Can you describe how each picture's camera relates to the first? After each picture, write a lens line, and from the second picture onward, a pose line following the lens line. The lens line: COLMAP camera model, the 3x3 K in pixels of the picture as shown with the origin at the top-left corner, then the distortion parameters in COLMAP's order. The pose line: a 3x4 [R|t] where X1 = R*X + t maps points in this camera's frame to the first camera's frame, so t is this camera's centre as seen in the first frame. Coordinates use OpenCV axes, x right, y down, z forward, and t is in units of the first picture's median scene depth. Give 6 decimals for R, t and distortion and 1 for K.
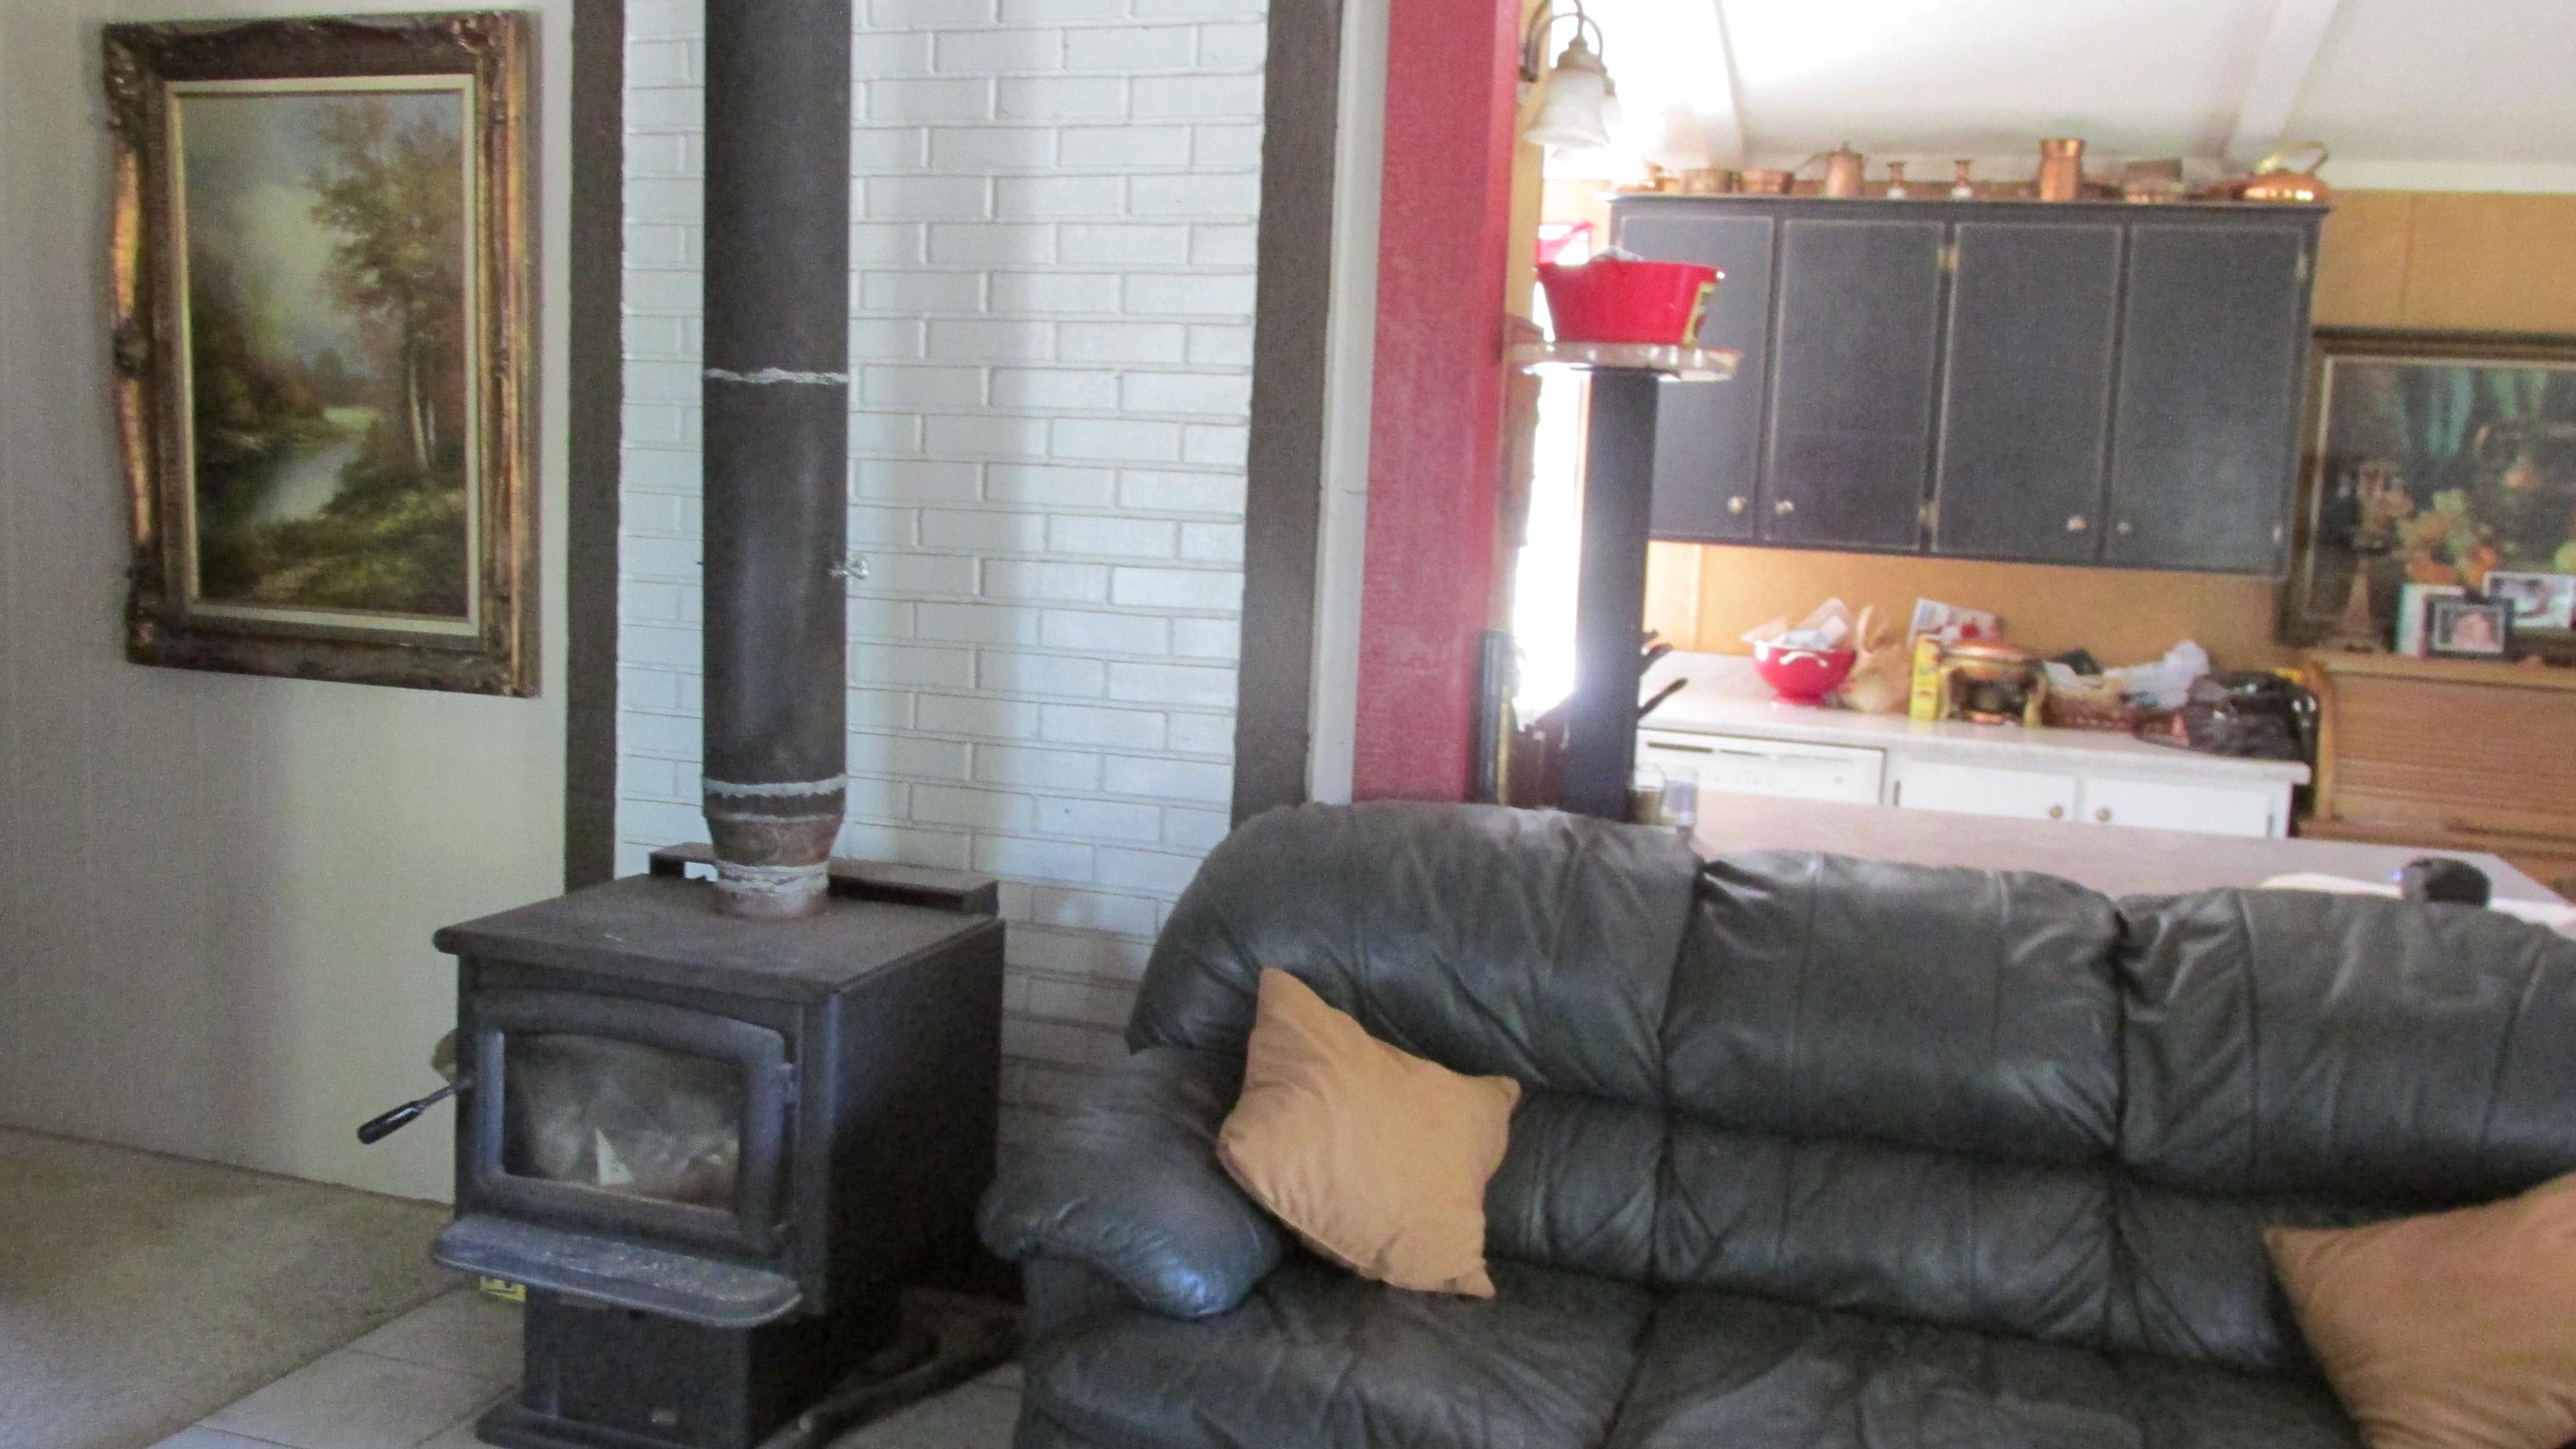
lens RADIAL K [[2140.4, 0, 1278.2], [0, 2140.4, 709.9], [0, 0, 1]] dist [-0.047358, 0.019766]
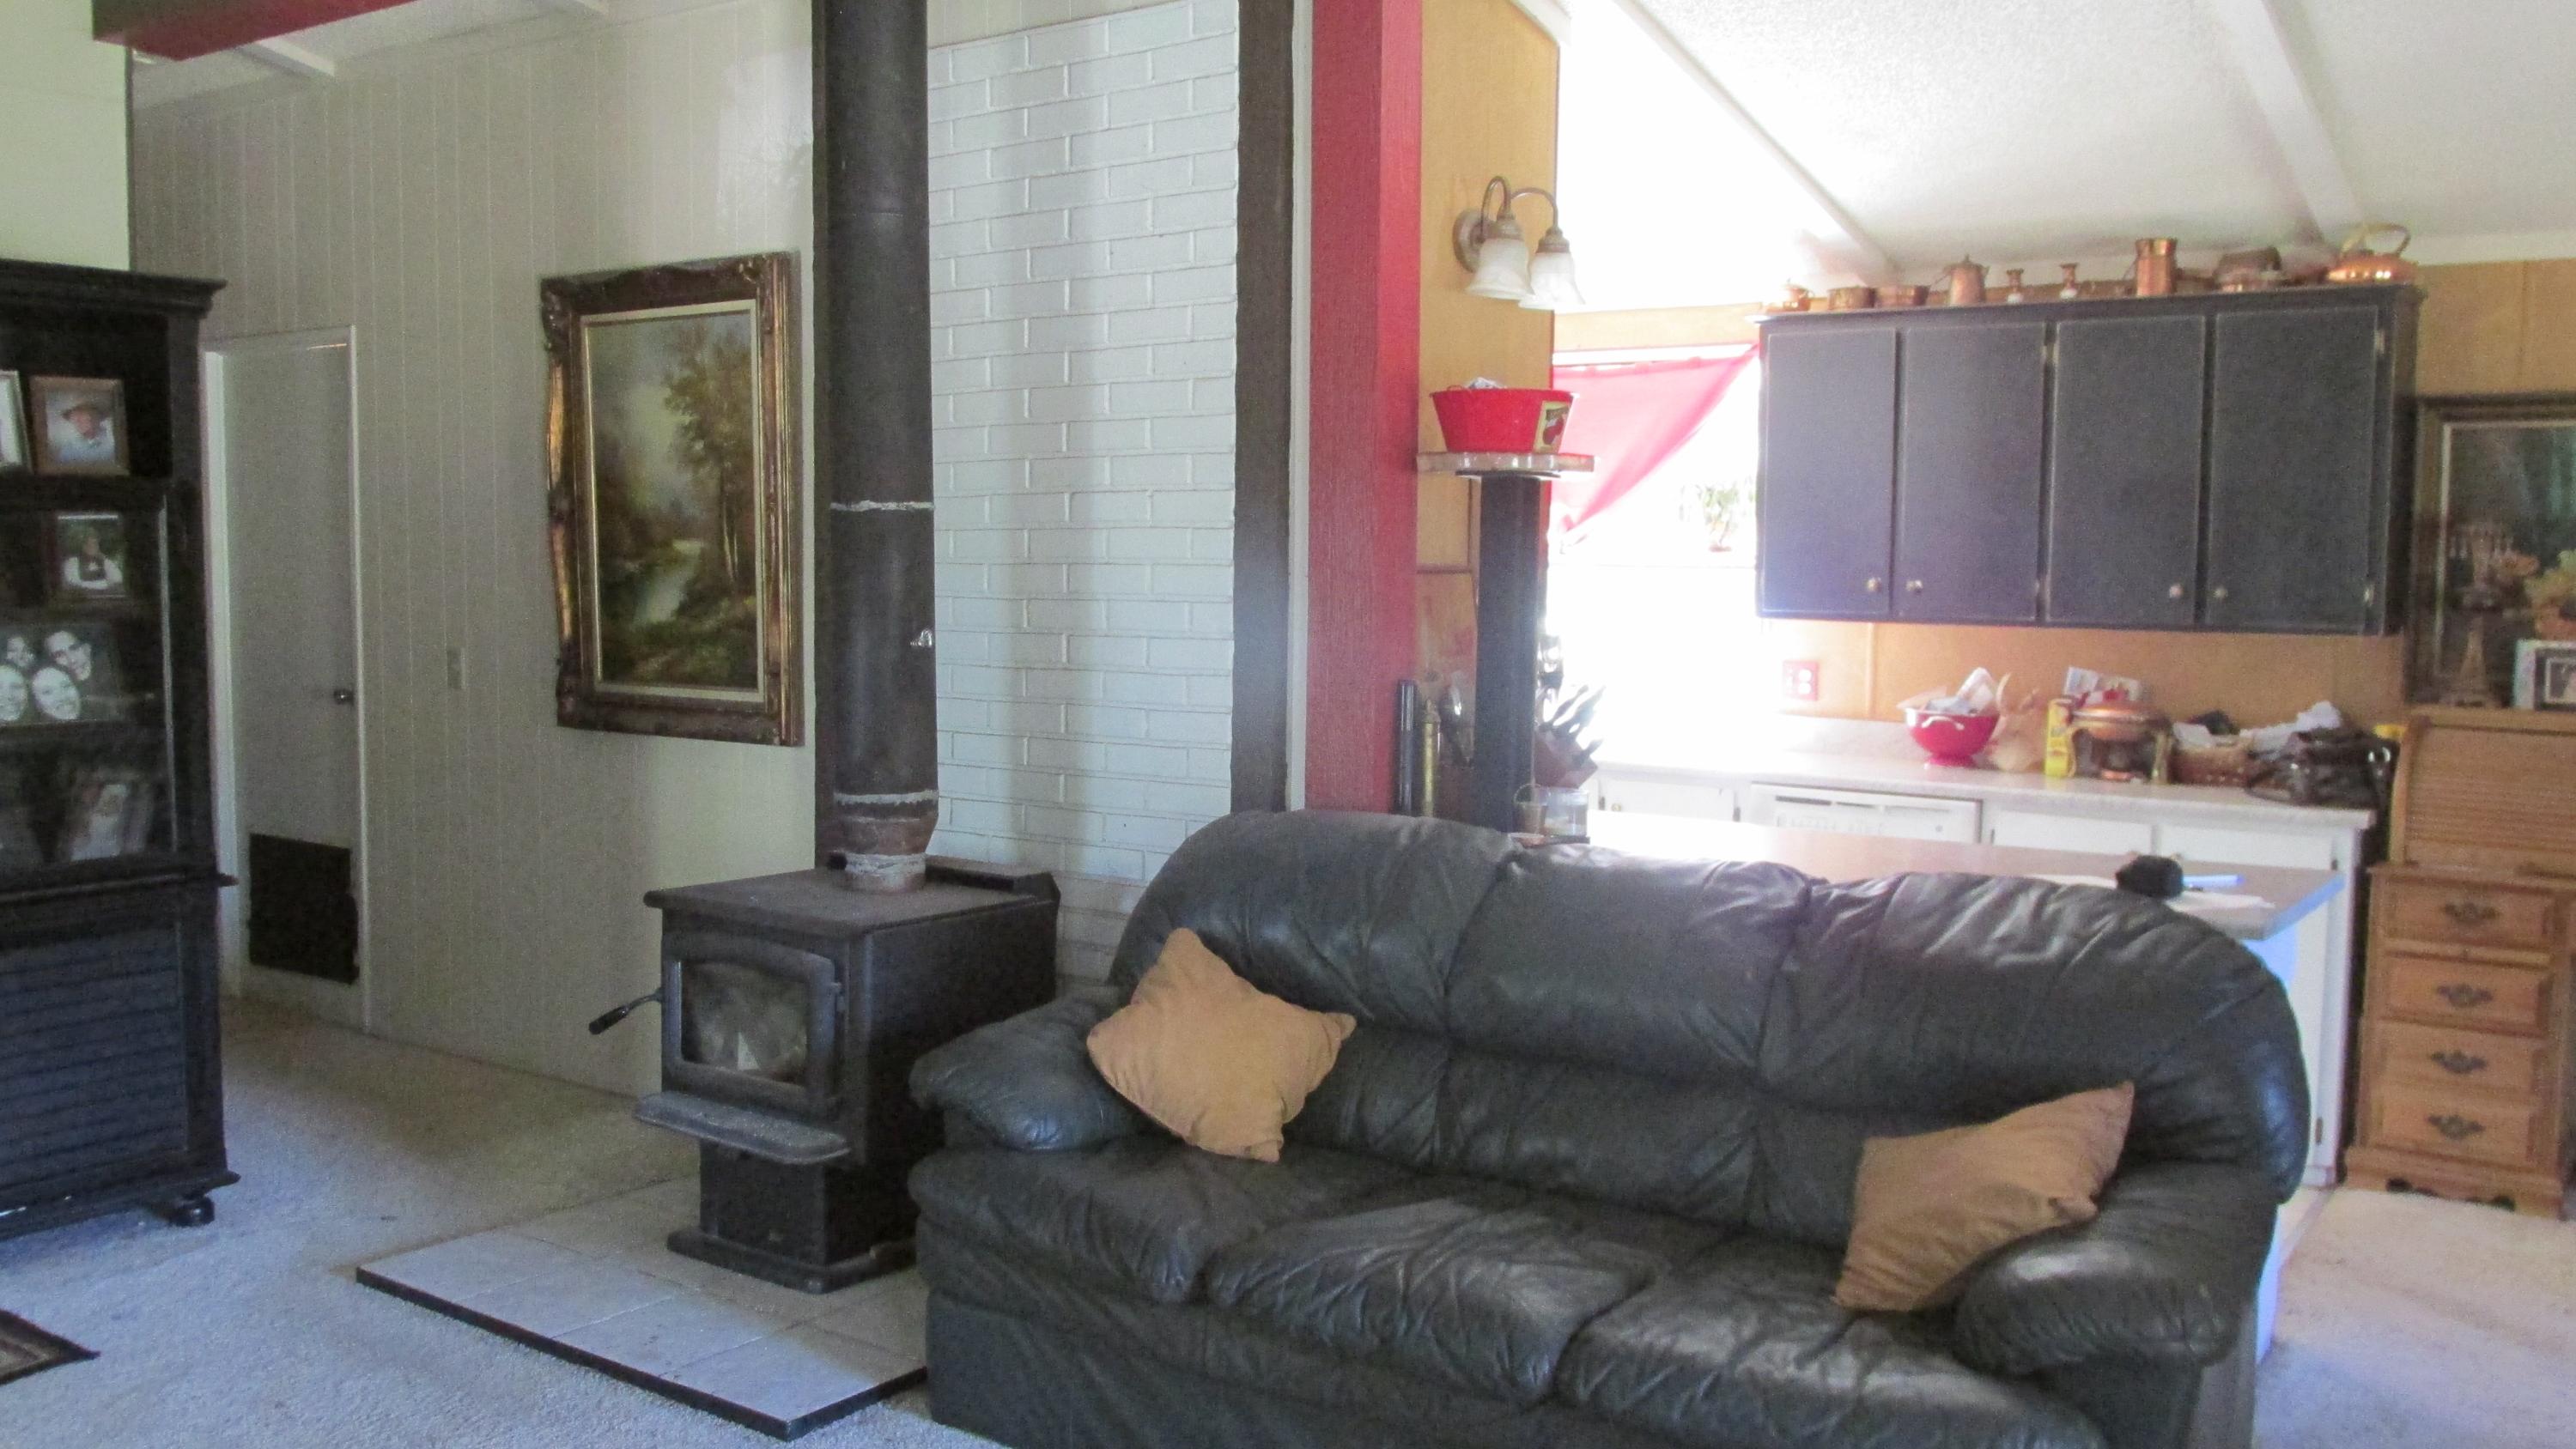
lens RADIAL K [[2140.4, 0, 1272.7], [0, 2140.4, 707.7], [0, 0, 1]] dist [-0.047358, 0.019766]
pose [[0.952112, -0.012931, -0.305476, 0.355854], [-0.004547, 0.998396, -0.056437, 0.044688], [0.305716, 0.055124, 0.950526, -0.206715]]
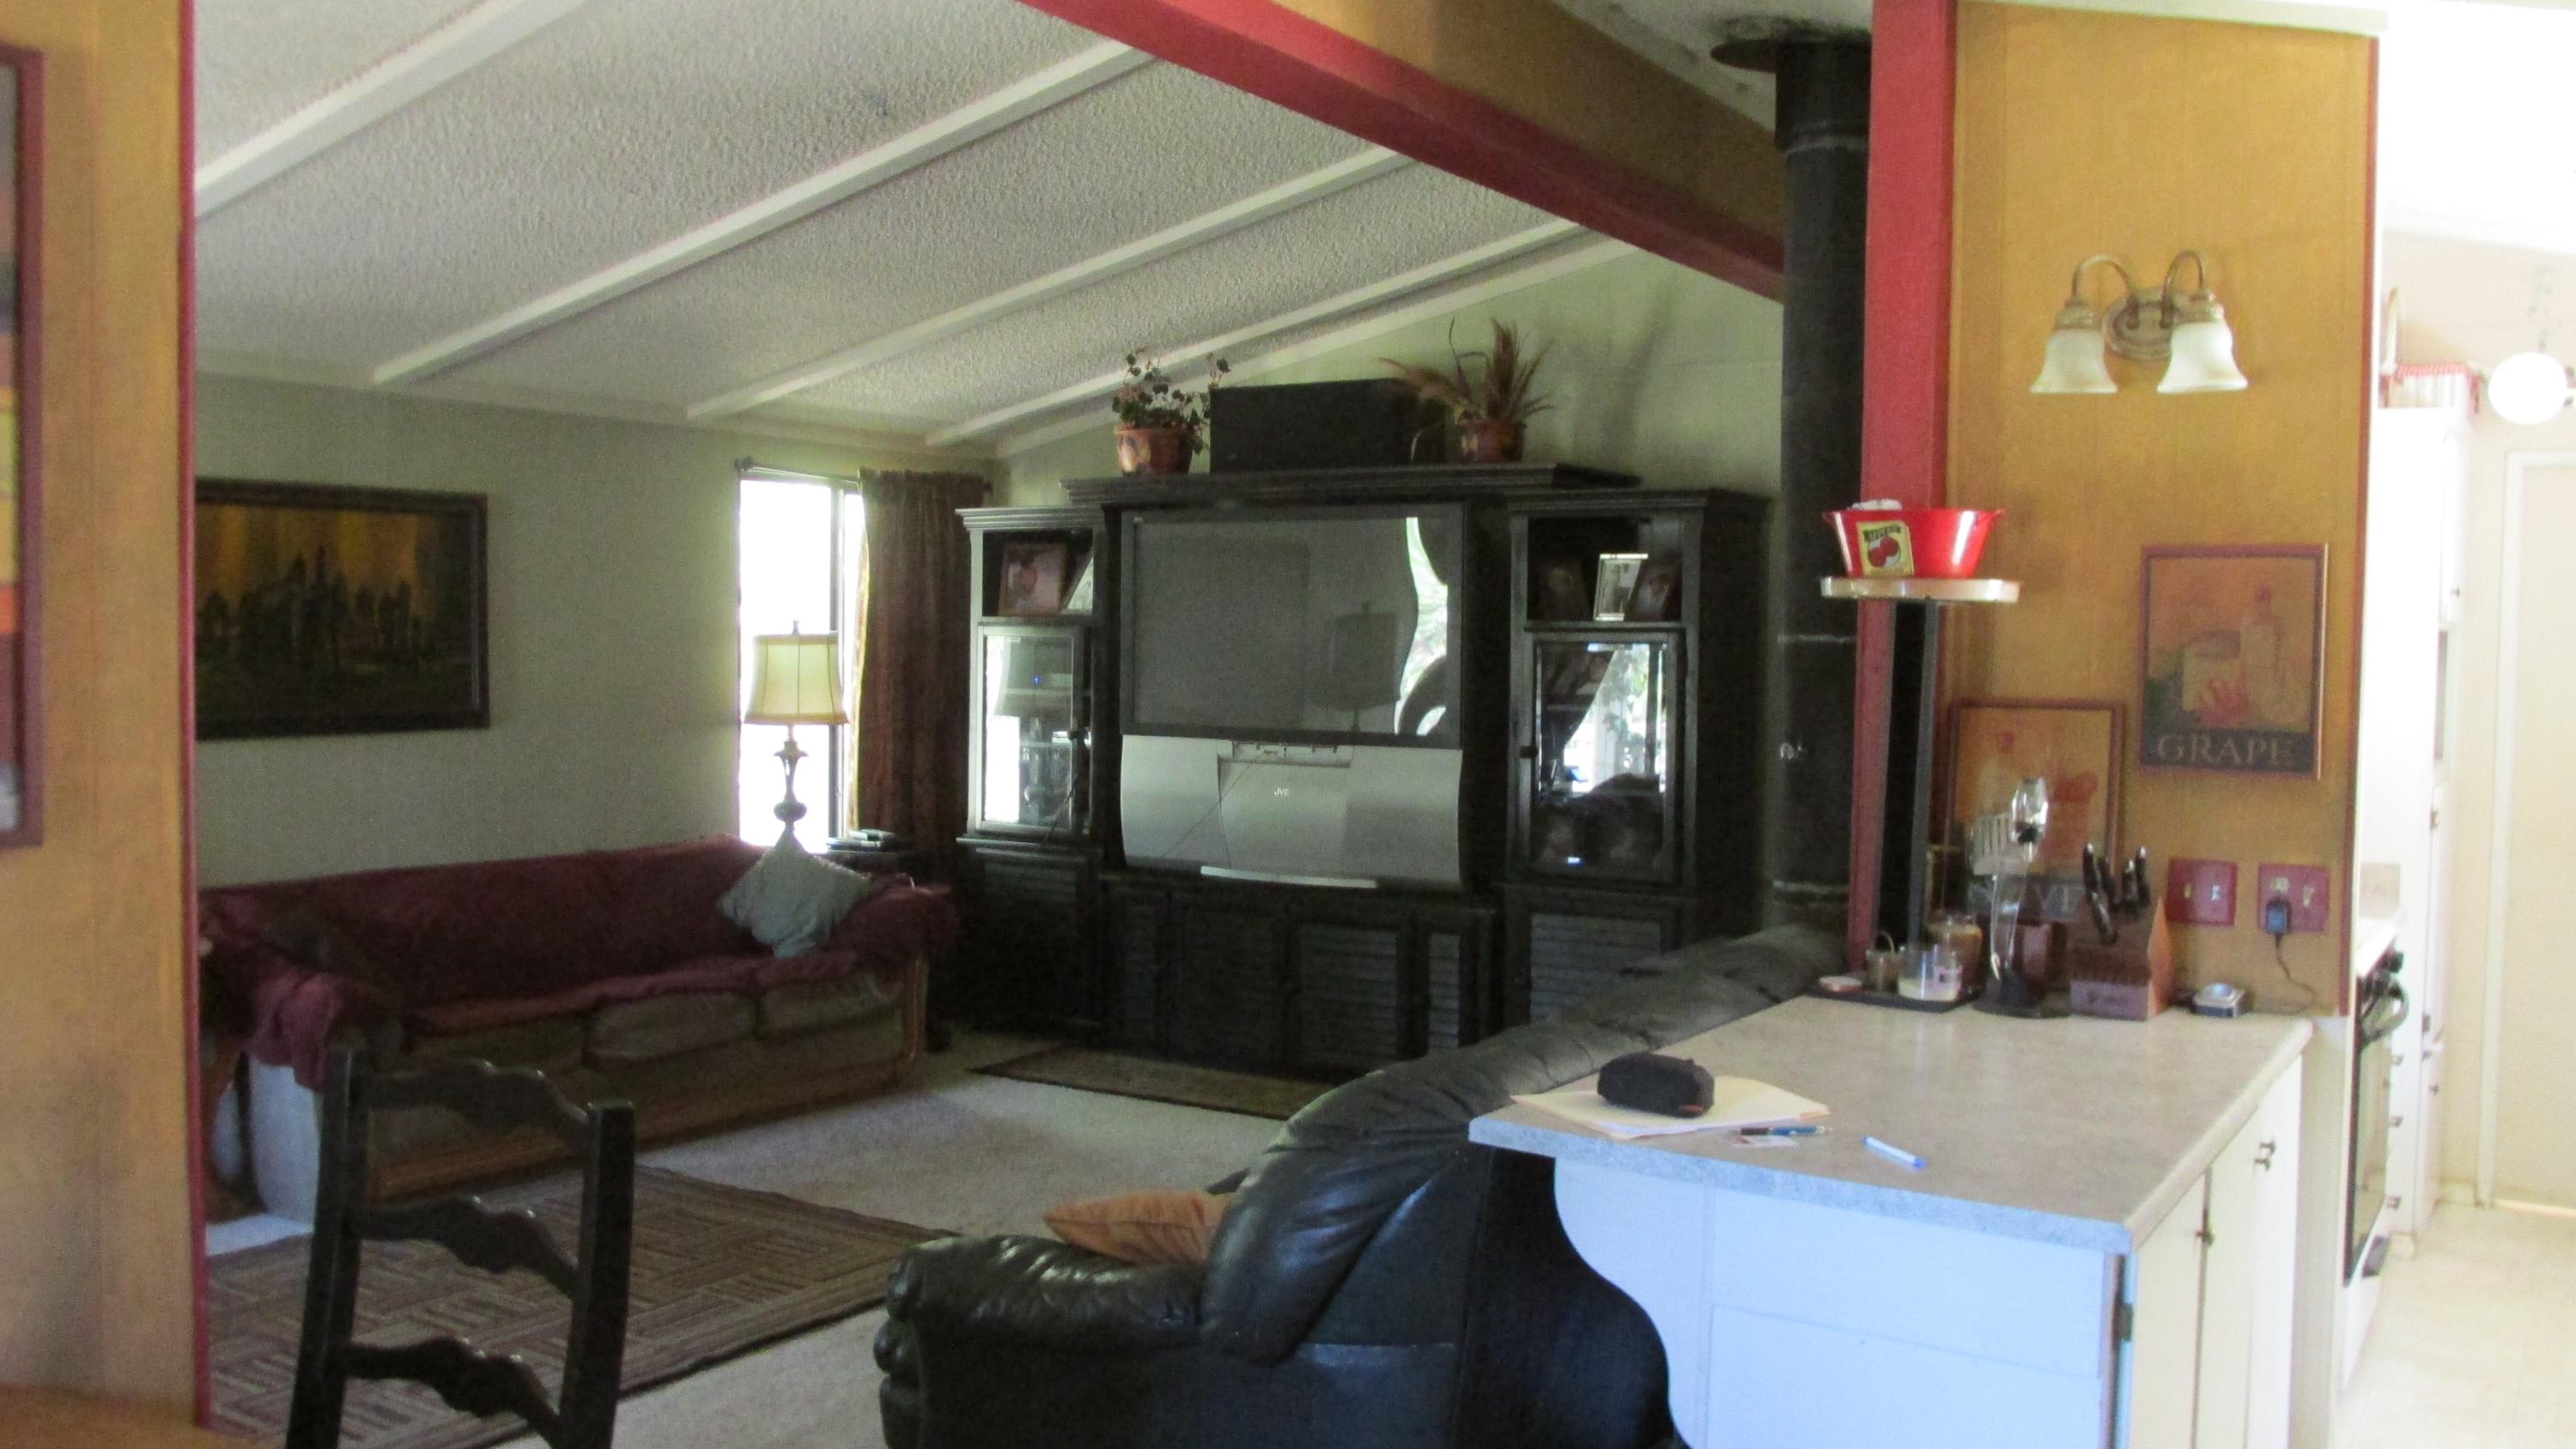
lens RADIAL K [[2140.4, 0, 1274.3], [0, 2140.4, 731.6], [0, 0, 1]] dist [-0.047358, 0.019766]
pose [[-0.262313, -0.008093, -0.964949, 1.193479], [-0.147685, 0.988521, 0.031856, -0.060594], [0.953615, 0.150865, -0.260497, 0.837277]]
